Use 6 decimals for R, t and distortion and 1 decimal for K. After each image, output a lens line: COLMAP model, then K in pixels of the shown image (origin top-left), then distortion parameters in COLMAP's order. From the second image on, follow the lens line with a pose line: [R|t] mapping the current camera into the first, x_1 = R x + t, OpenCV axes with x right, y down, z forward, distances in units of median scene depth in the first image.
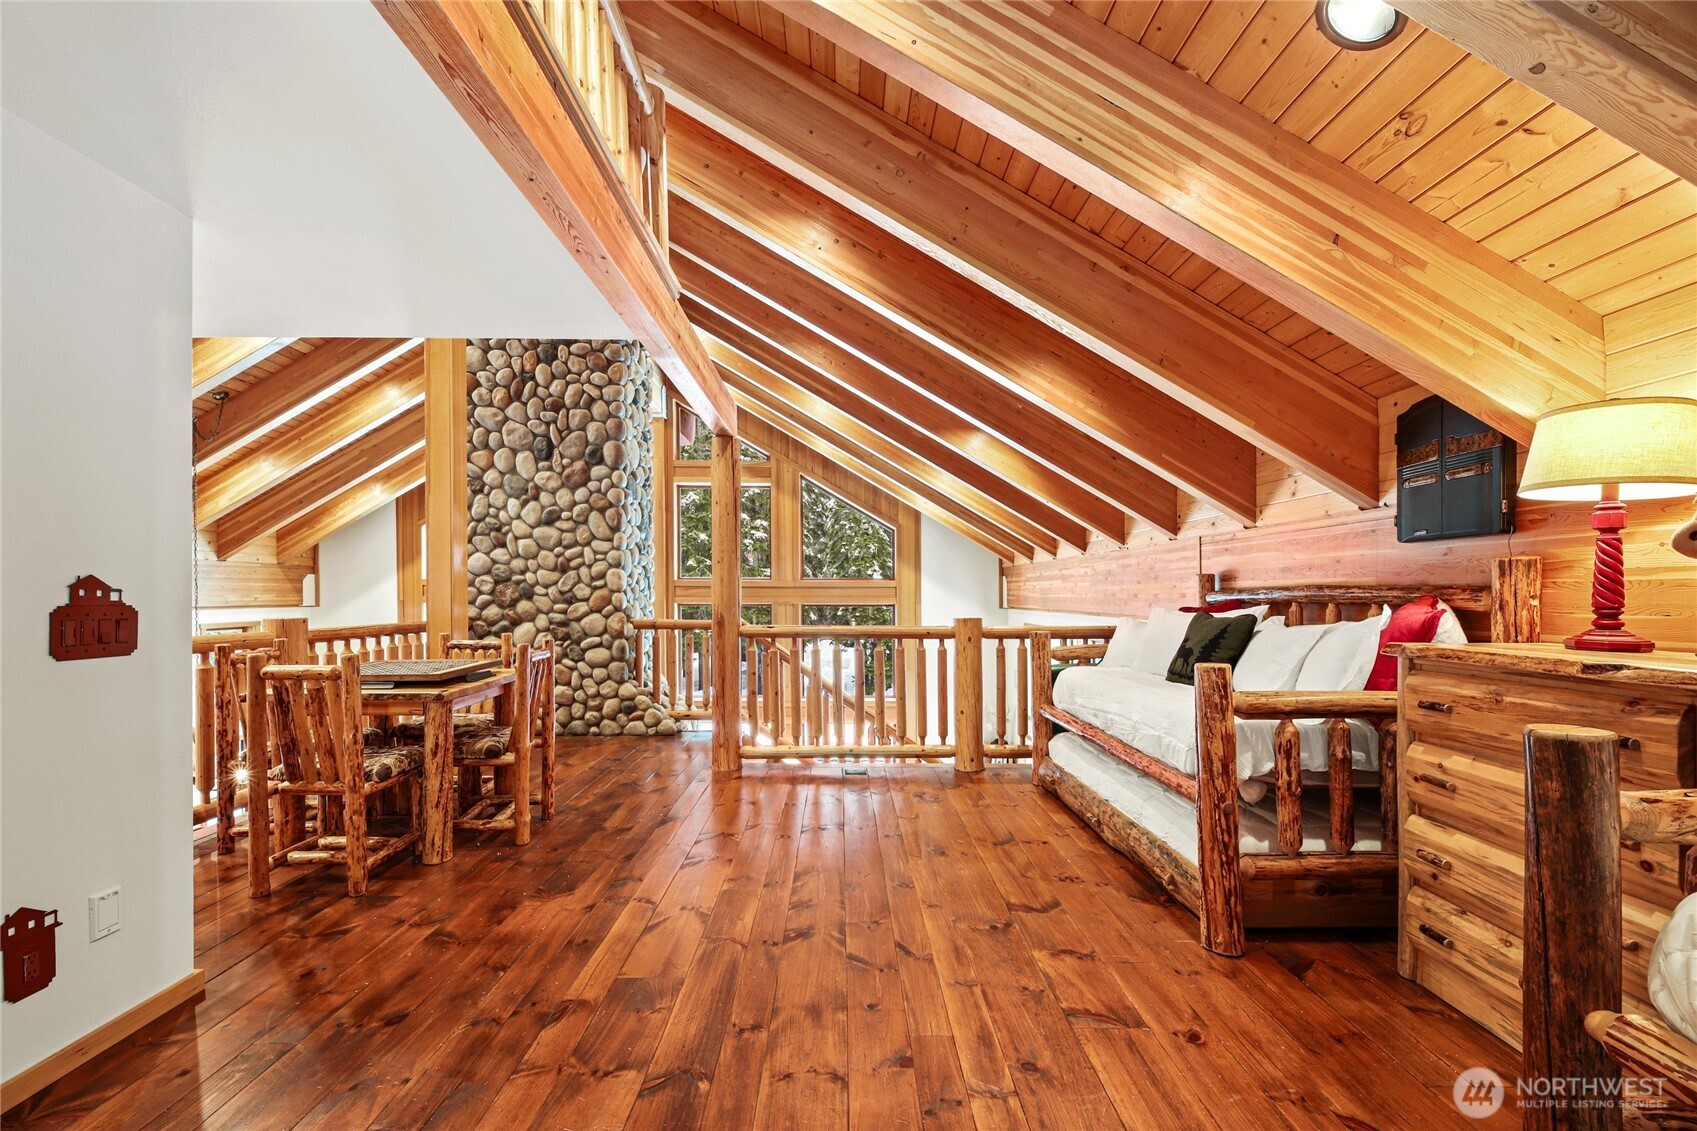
lens RADIAL K [[683.1, 0, 844.7], [0, 683.1, 570.2], [0, 0, 1]] dist [0.000065, -0.002389]
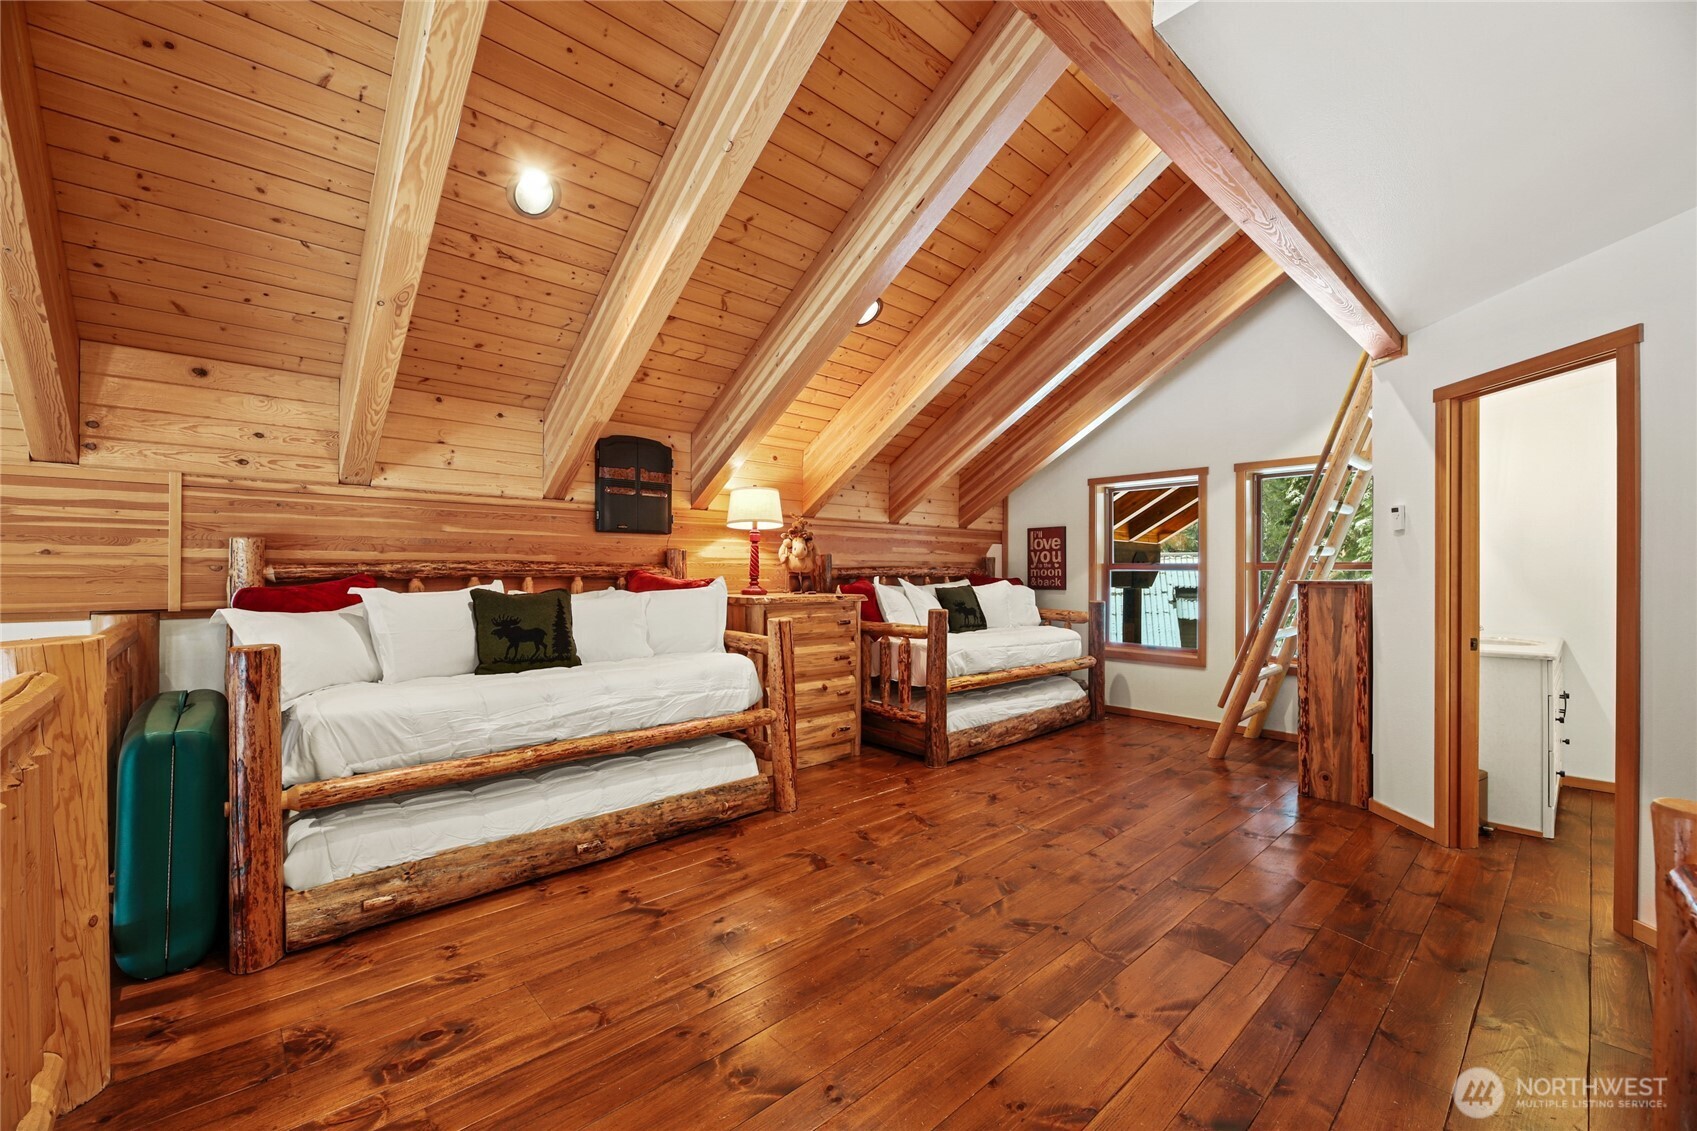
lens RADIAL K [[683.1, 0, 844.7], [0, 683.1, 570.2], [0, 0, 1]] dist [0.000065, -0.002389]
pose [[-0.669469, -0.000900, 0.742839, -0.732677], [-0.029363, 0.999250, -0.025253, 0.083024], [-0.742259, -0.038718, -0.668993, 2.231665]]
